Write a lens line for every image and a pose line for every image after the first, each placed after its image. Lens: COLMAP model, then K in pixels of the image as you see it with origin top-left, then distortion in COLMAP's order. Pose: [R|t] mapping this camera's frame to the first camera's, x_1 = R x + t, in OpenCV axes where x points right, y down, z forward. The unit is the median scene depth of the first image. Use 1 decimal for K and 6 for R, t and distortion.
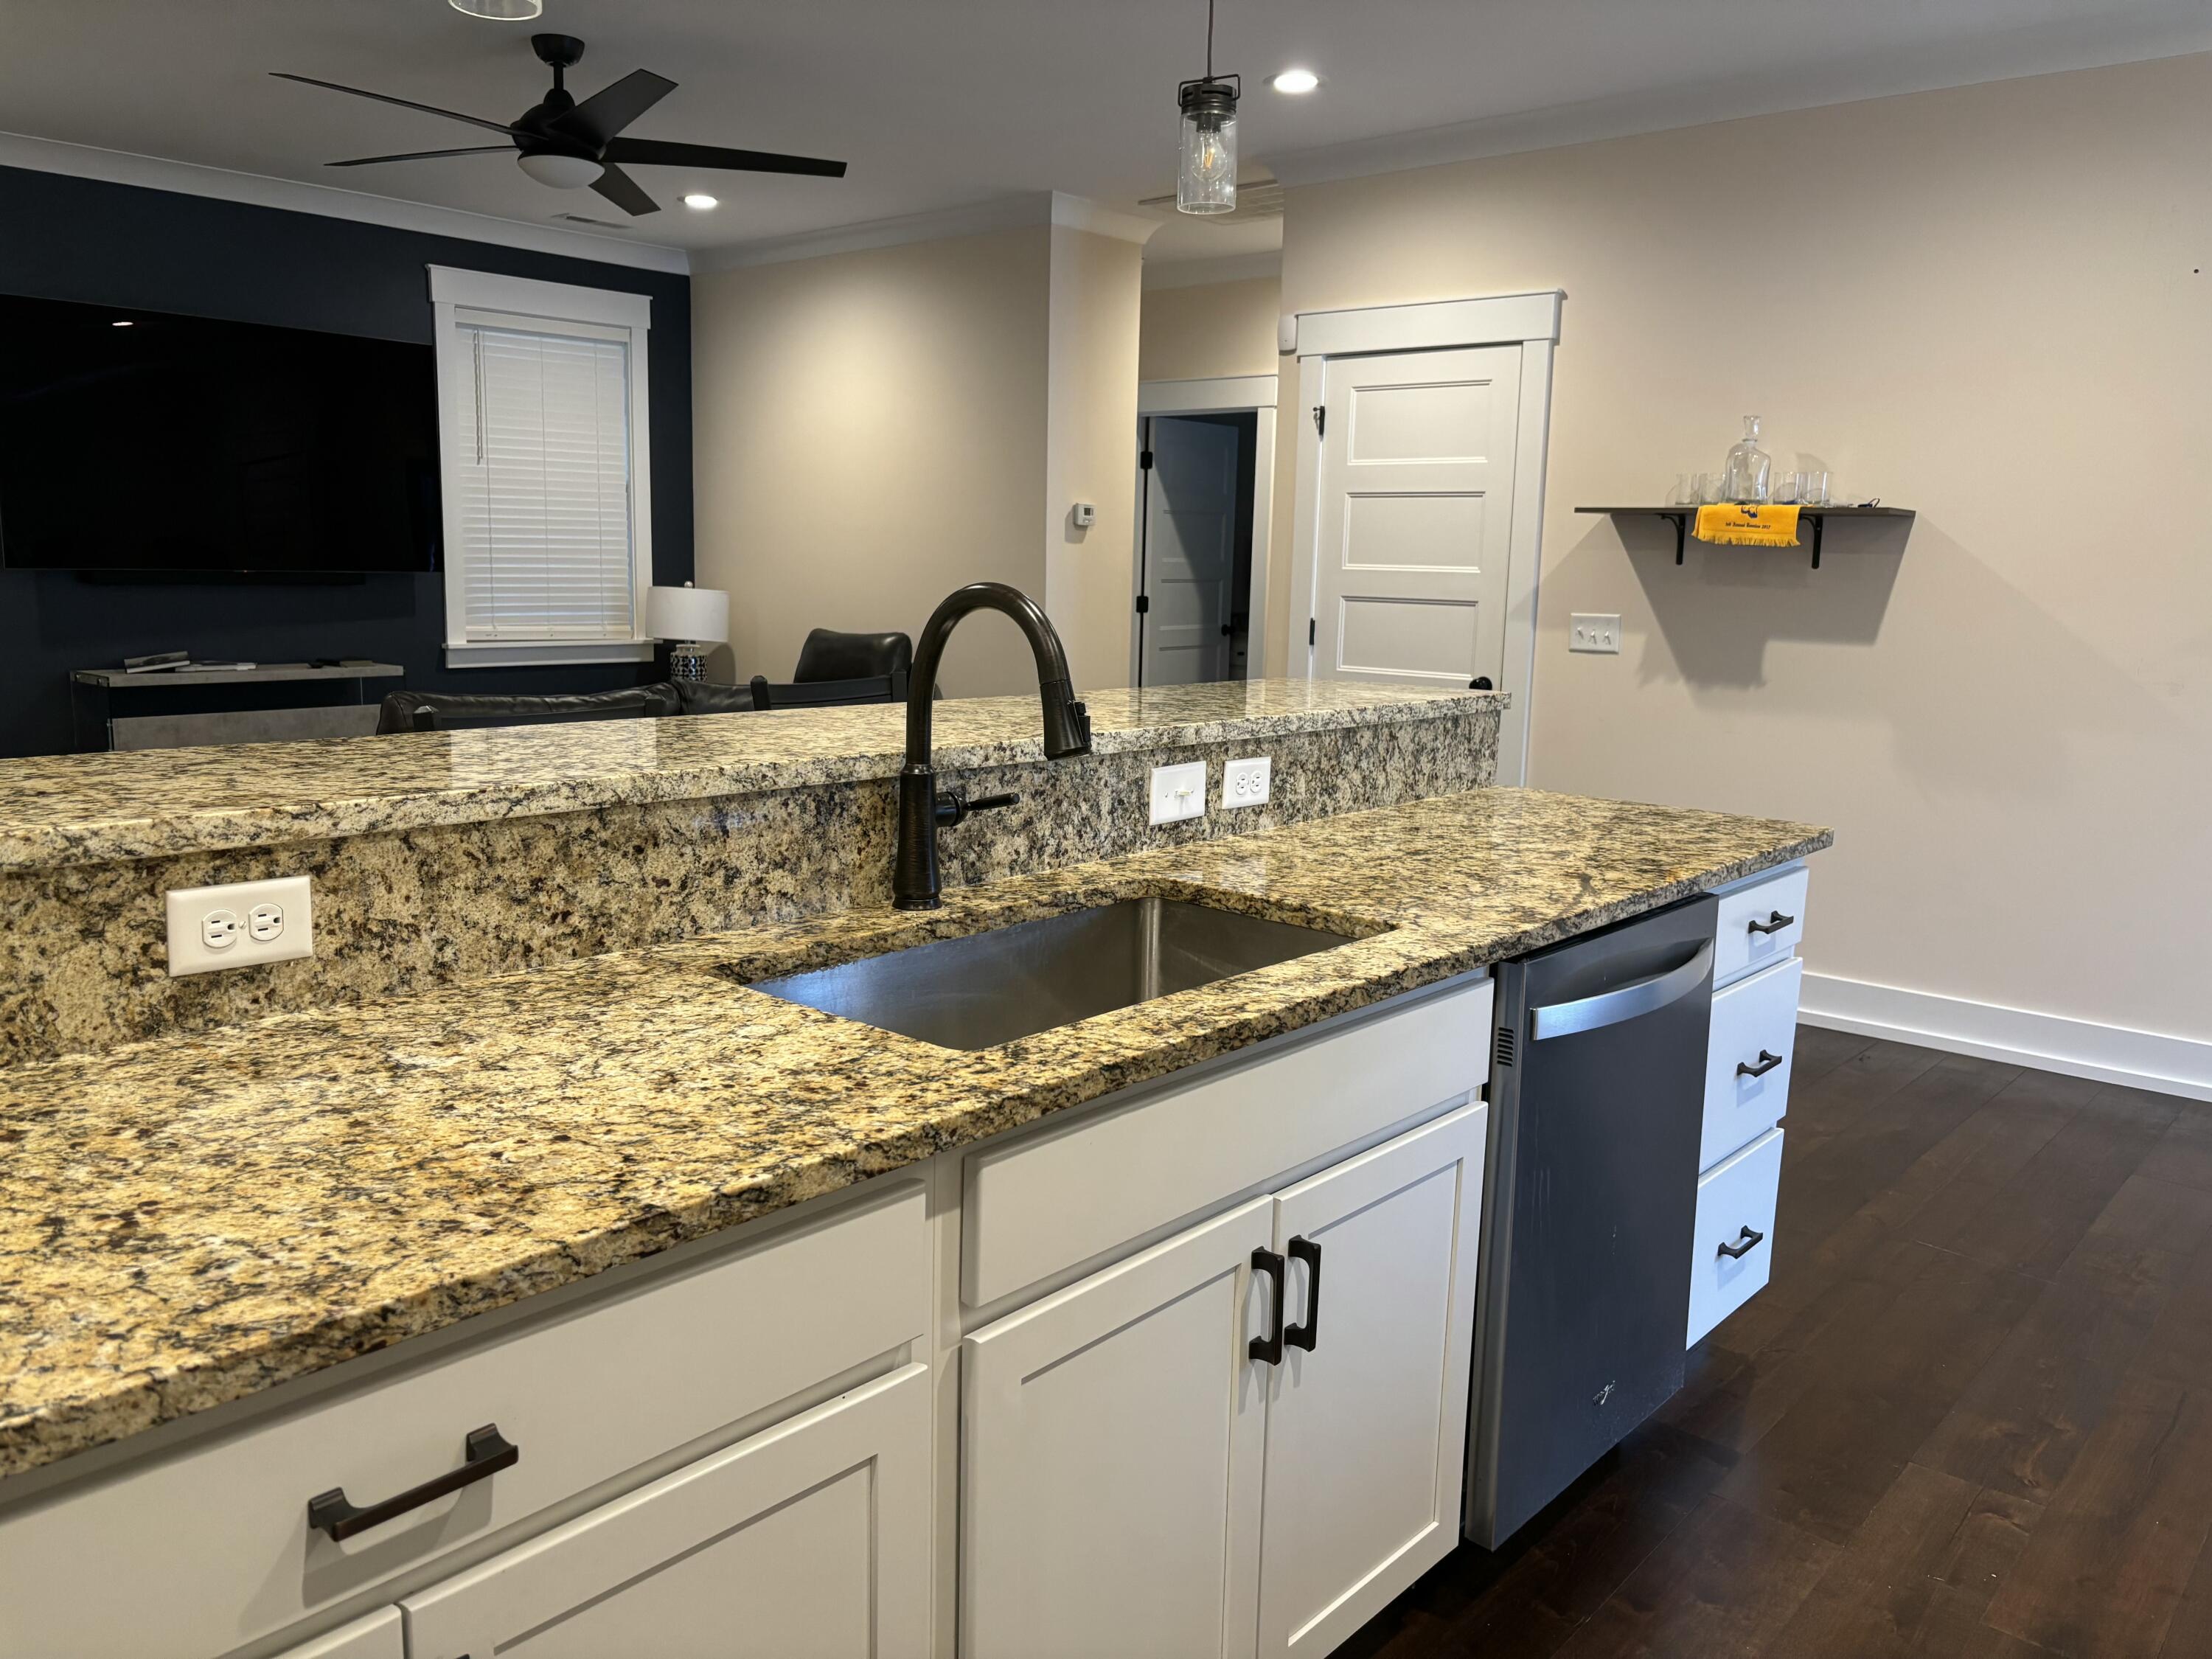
lens RADIAL K [[1666.1, 0, 1106.0], [0, 1666.1, 829.5], [0, 0, 1]] dist [0.040341, -0.050057]
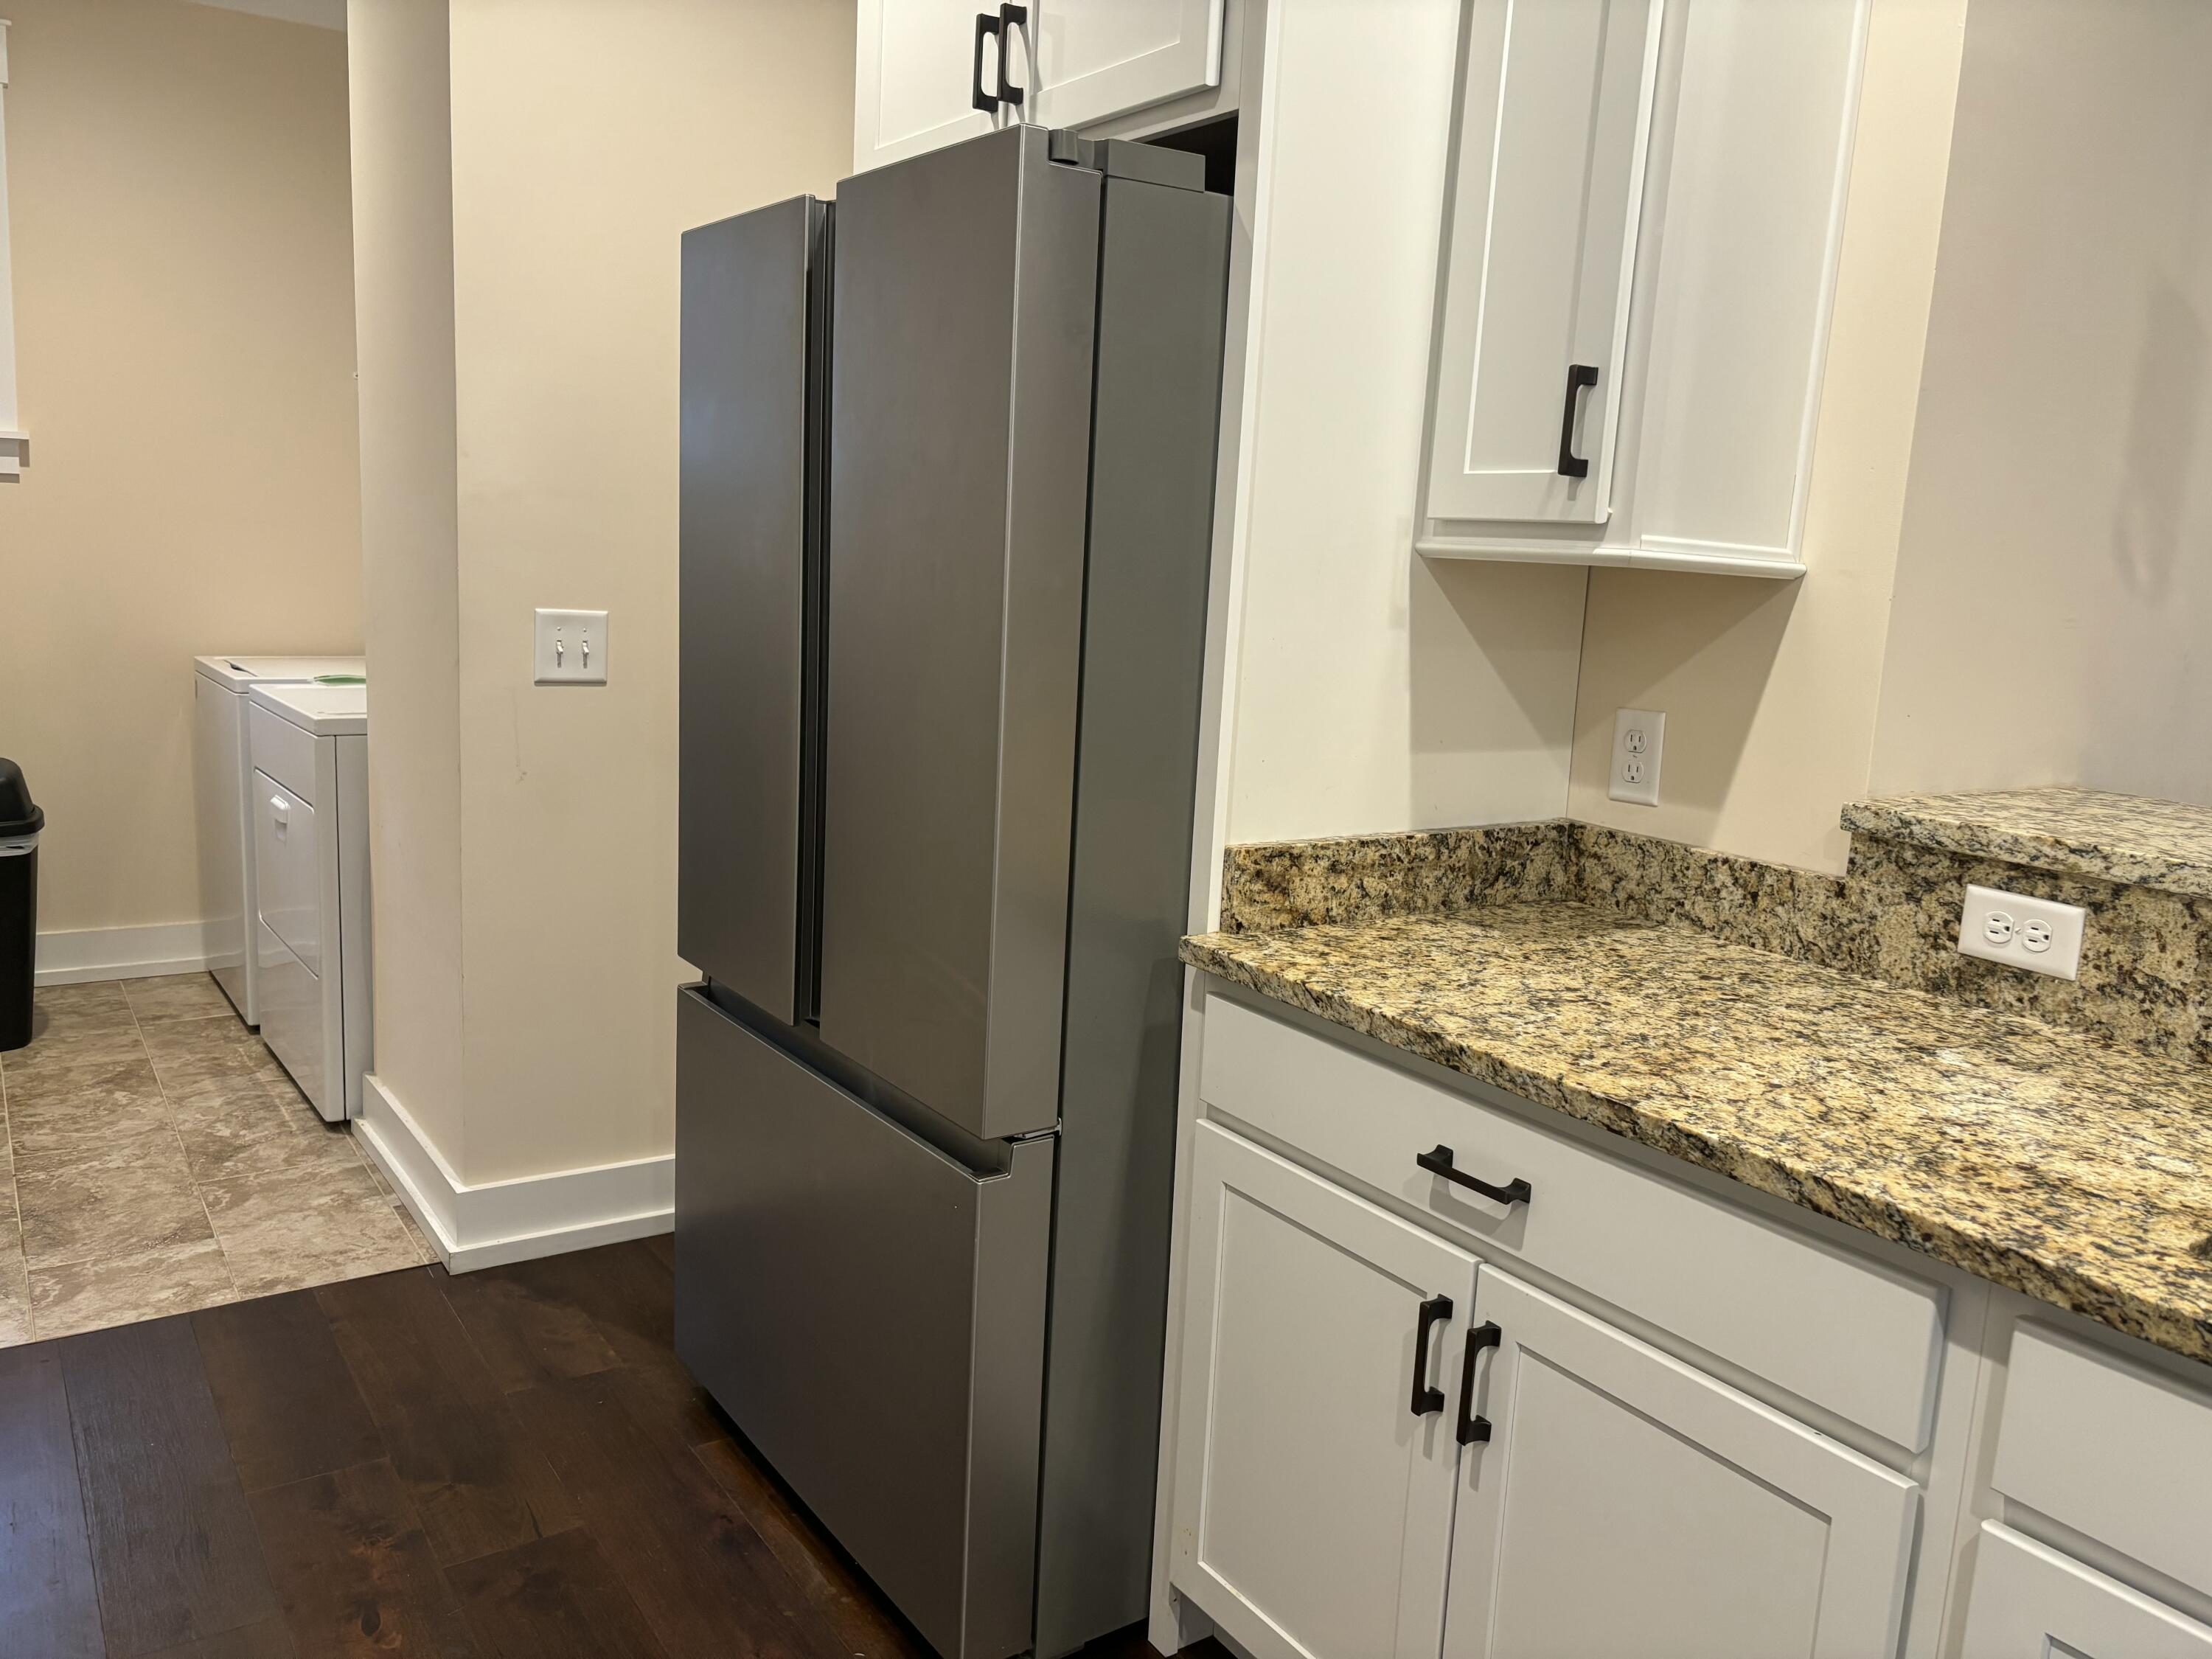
lens RADIAL K [[1666.1, 0, 1106.0], [0, 1666.1, 829.5], [0, 0, 1]] dist [0.040341, -0.050057]
pose [[-0.261085, 0.124966, -0.957193, 0.796696], [-0.216303, 0.958798, 0.184175, -0.092888], [0.940770, 0.255129, -0.223297, 0.670407]]
